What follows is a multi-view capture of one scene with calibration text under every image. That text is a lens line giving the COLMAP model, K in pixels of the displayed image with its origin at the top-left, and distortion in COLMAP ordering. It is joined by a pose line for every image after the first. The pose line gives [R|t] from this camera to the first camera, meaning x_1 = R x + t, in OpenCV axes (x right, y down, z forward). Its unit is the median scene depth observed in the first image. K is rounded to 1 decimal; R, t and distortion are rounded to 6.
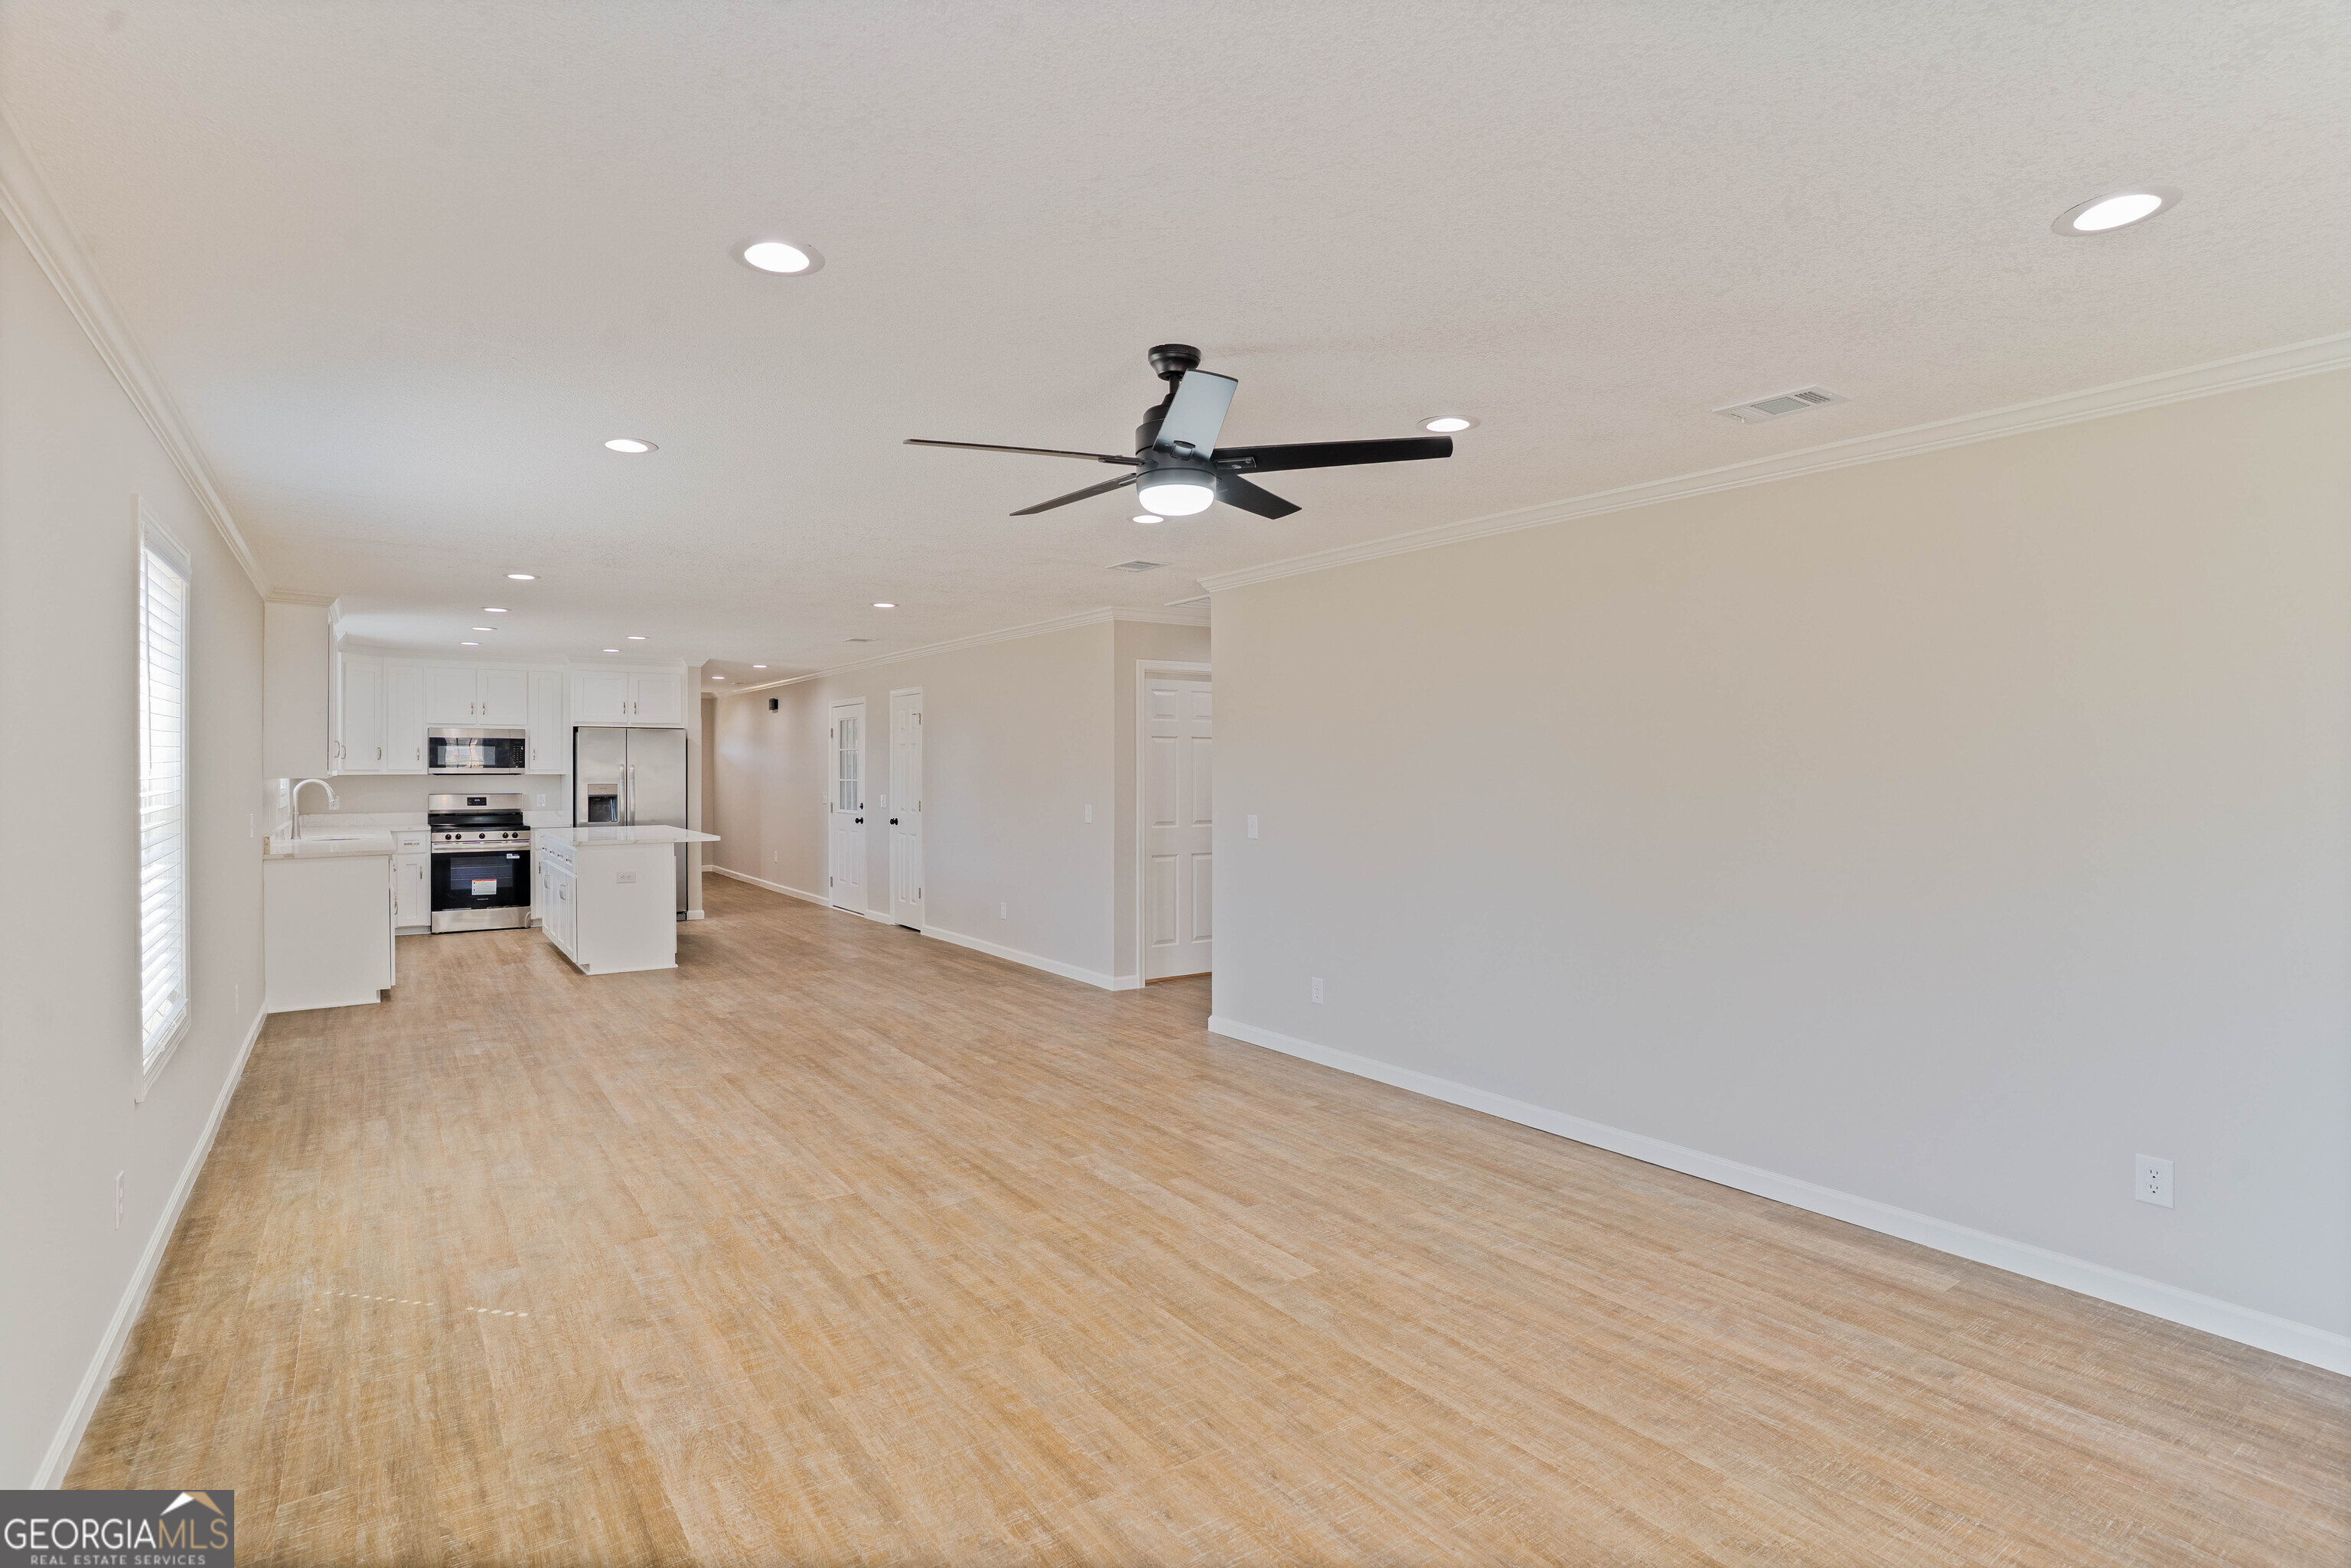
lens RADIAL K [[1172.8, 0, 1118.1], [0, 1172.8, 768.9], [0, 0, 1]] dist [-0.030144, 0.005969]
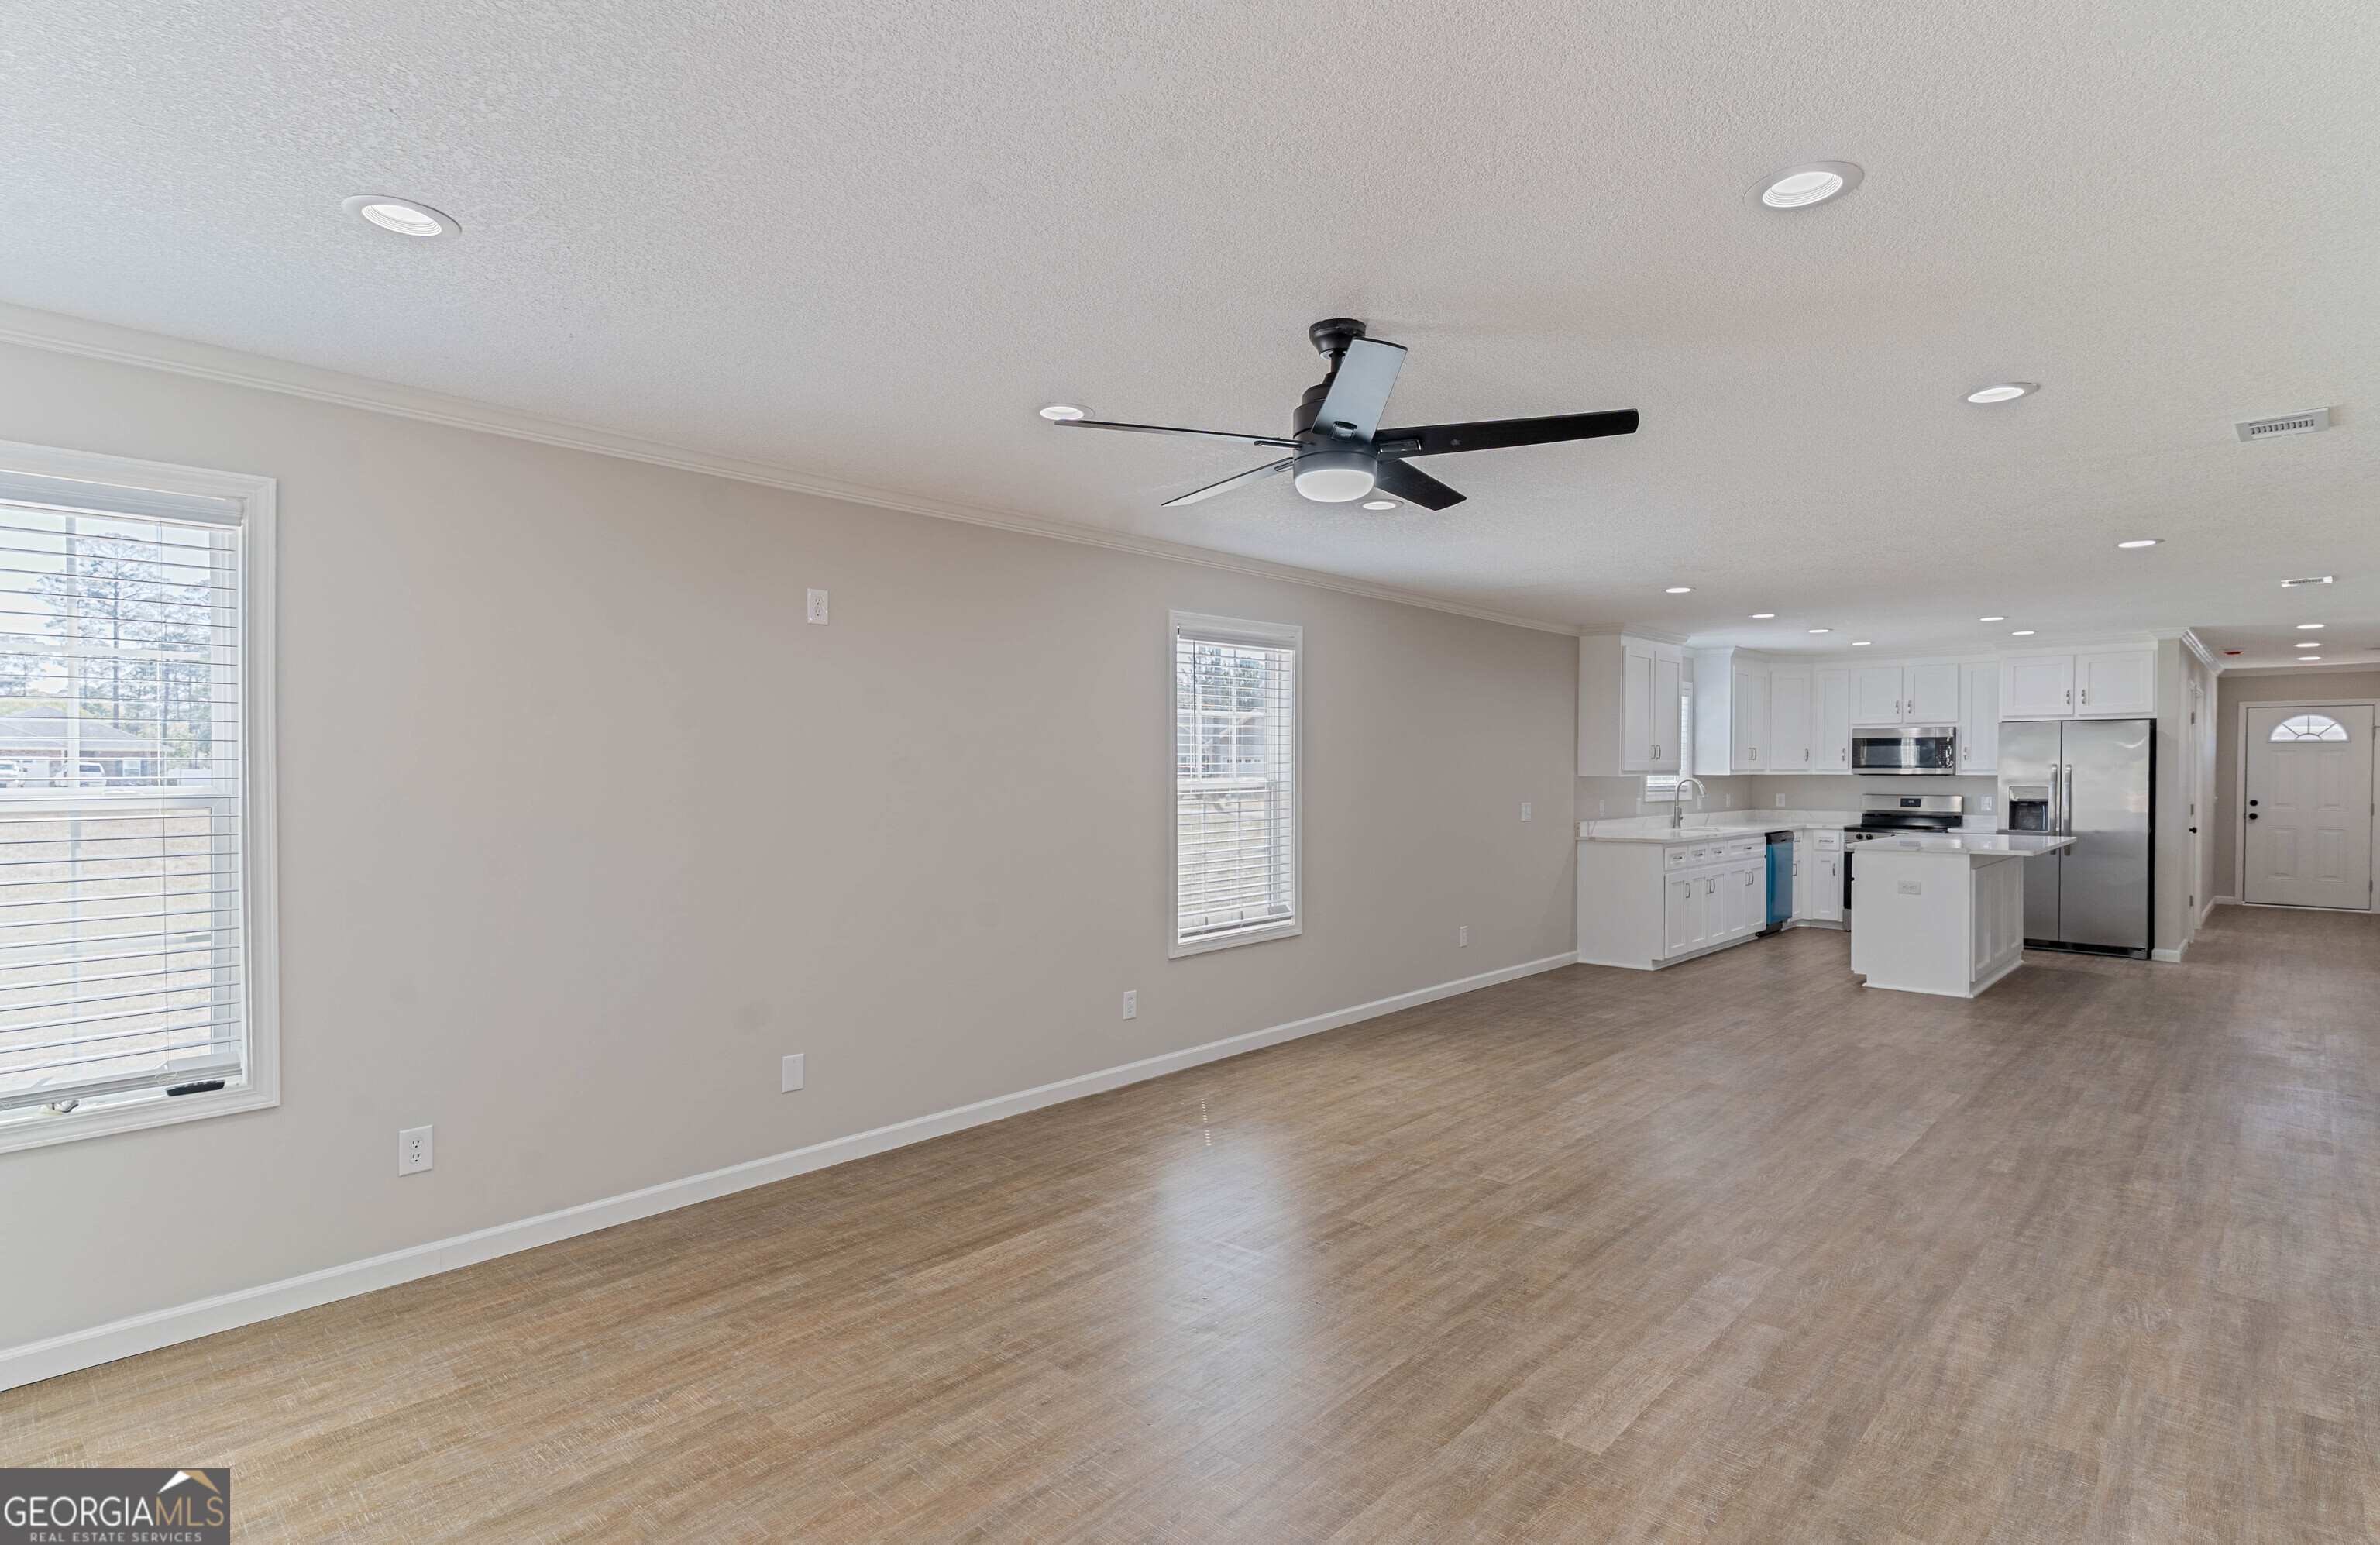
lens RADIAL K [[1158.2, 0, 1200.6], [0, 1158.2, 785.9], [0, 0, 1]] dist [0.016448, -0.001030]
pose [[0.246446, 0.014304, -0.969051, 0.428185], [-0.000573, 0.999893, 0.014613, -0.000314], [0.969156, -0.003046, 0.246428, 0.302795]]
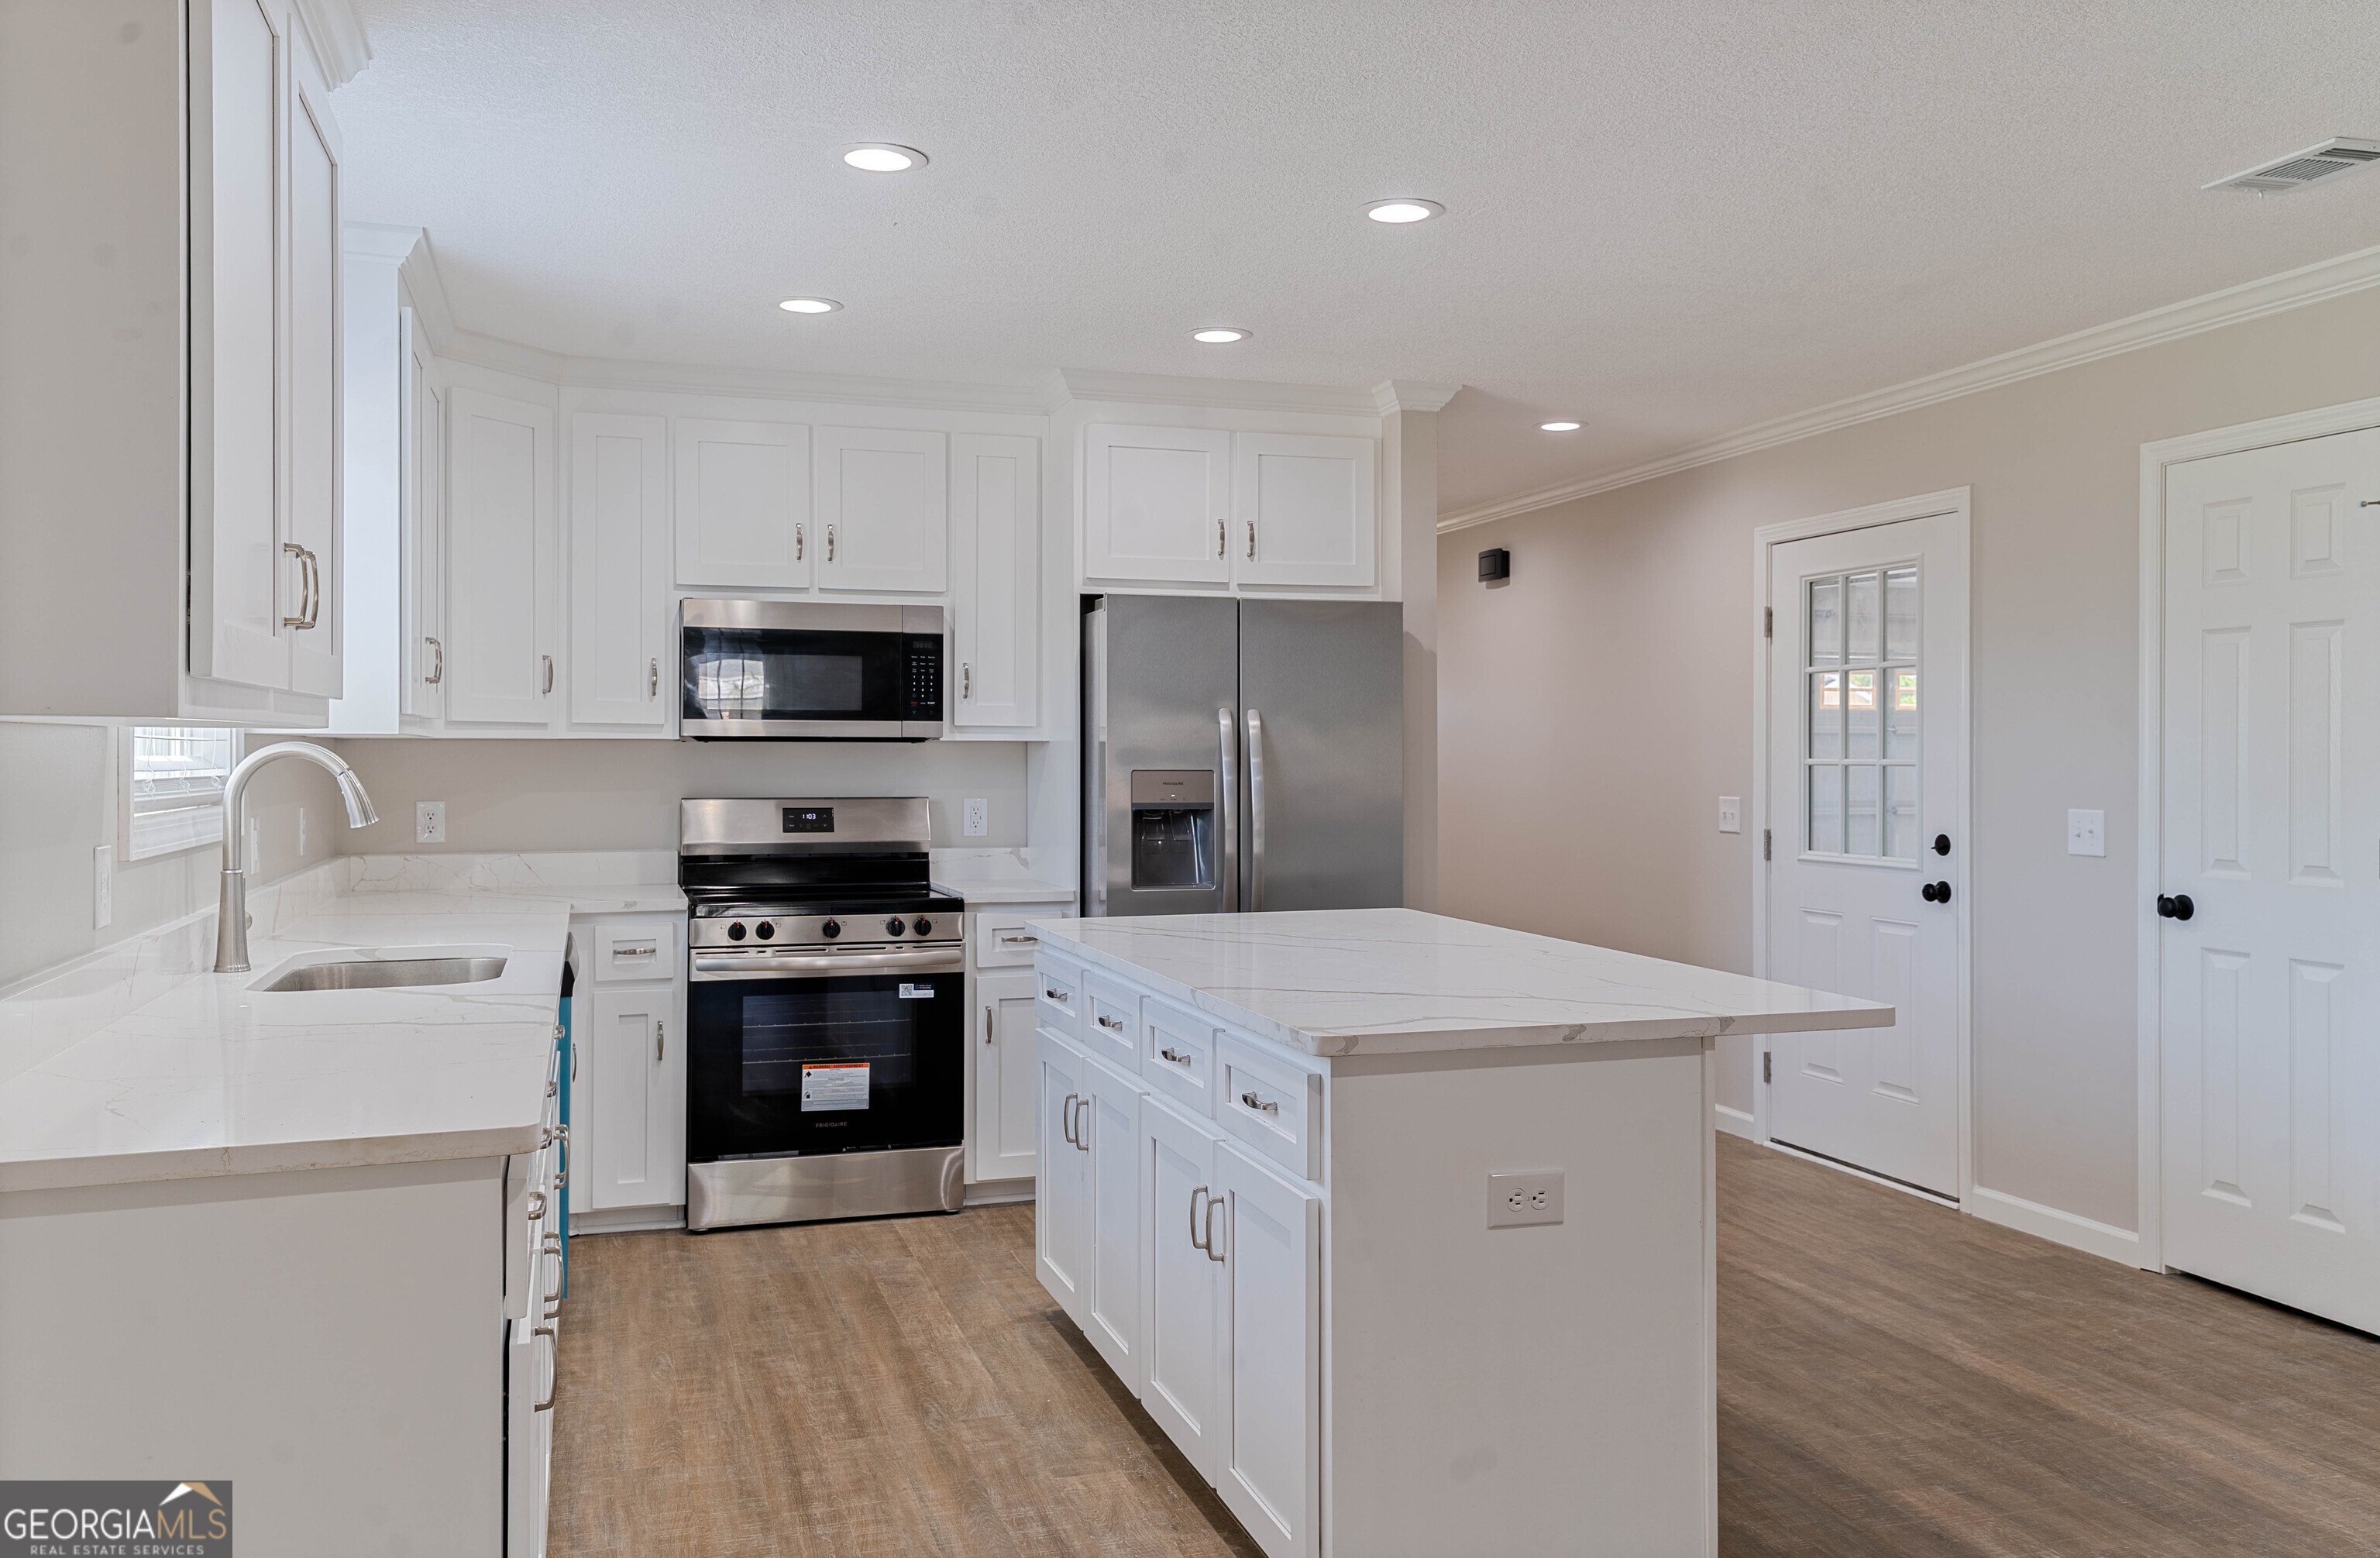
lens RADIAL K [[1858.6, 0, 1184.1], [0, 1858.6, 766.7], [0, 0, 1]] dist [0.014700, 0.007975]
pose [[0.964994, 0.003828, -0.262244, -0.510254], [-0.002068, 0.999973, 0.006987, 0.014169], [0.262264, -0.006200, 0.964976, 0.848628]]
